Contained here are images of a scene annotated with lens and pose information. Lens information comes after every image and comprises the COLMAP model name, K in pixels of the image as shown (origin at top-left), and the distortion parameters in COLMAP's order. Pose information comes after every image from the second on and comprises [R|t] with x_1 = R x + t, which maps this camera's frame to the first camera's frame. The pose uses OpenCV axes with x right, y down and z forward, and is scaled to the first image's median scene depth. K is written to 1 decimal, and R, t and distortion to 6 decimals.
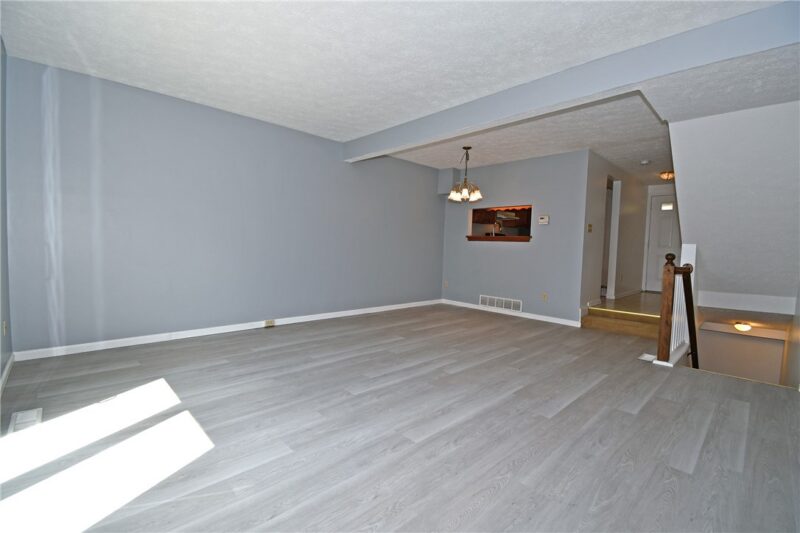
lens RADIAL K [[350.1, 0, 400.0], [0, 350.1, 266.5], [0, 0, 1]] dist [0.003595, -0.000026]
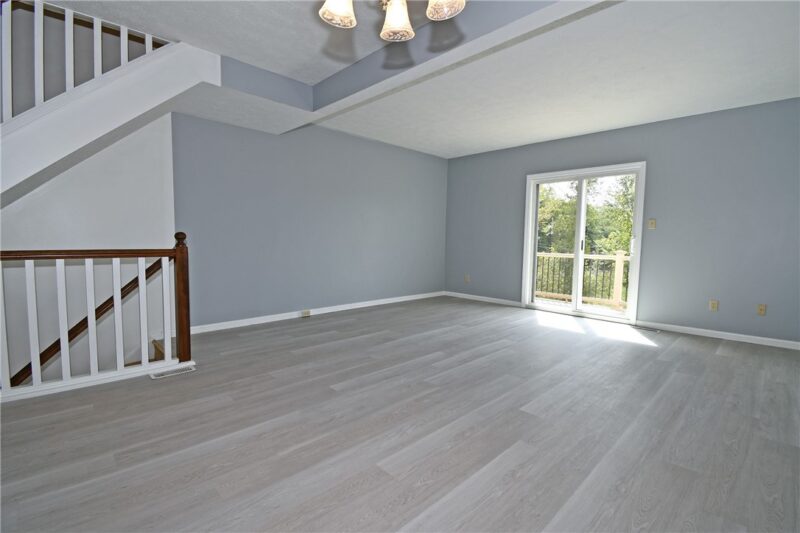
lens RADIAL K [[367.0, 0, 400.0], [0, 367.0, 266.5], [0, 0, 1]] dist [-0.008945, -0.001030]
pose [[-0.998972, -0.045002, -0.005526, 0.187481], [-0.045339, 0.990508, 0.129763, -0.067480], [-0.000366, 0.129880, -0.991530, 1.366205]]
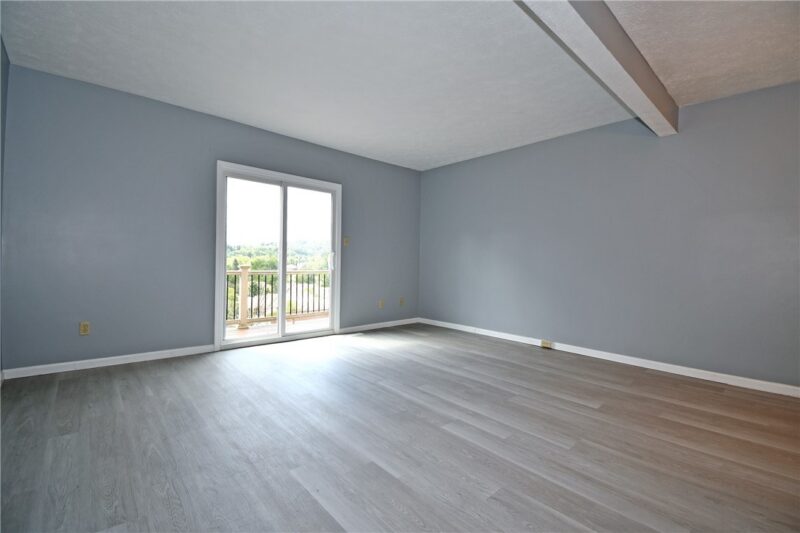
lens RADIAL K [[350.1, 0, 400.0], [0, 350.1, 266.5], [0, 0, 1]] dist [0.003595, -0.000026]
pose [[-0.032772, -0.016270, -0.999330, 0.567800], [-0.074309, 0.997140, -0.013797, -0.005106], [0.996697, 0.073807, -0.033887, 0.593084]]
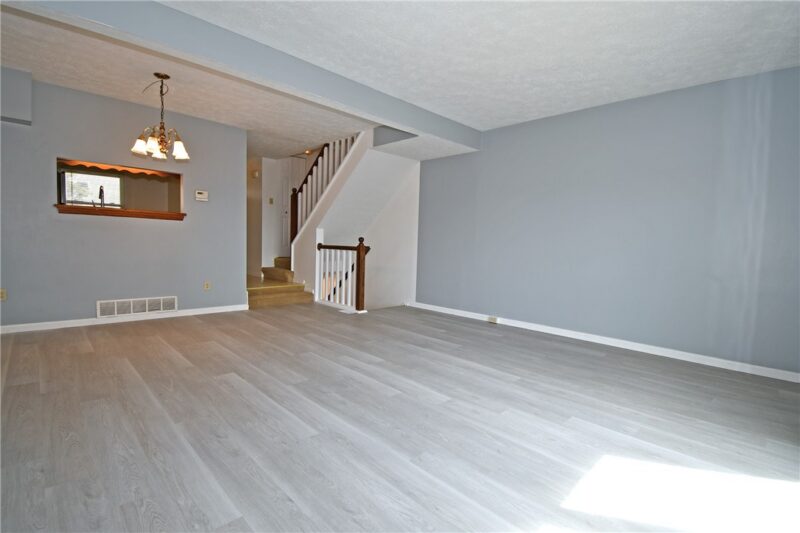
lens RADIAL K [[377.0, 0, 400.0], [0, 377.0, 266.5], [0, 0, 1]] dist [-0.000913, 0.000455]
pose [[-0.006264, -0.096417, 0.995321, -0.596229], [0.022558, 0.995074, 0.096535, -0.046170], [-0.999726, 0.023057, -0.004059, 0.616826]]
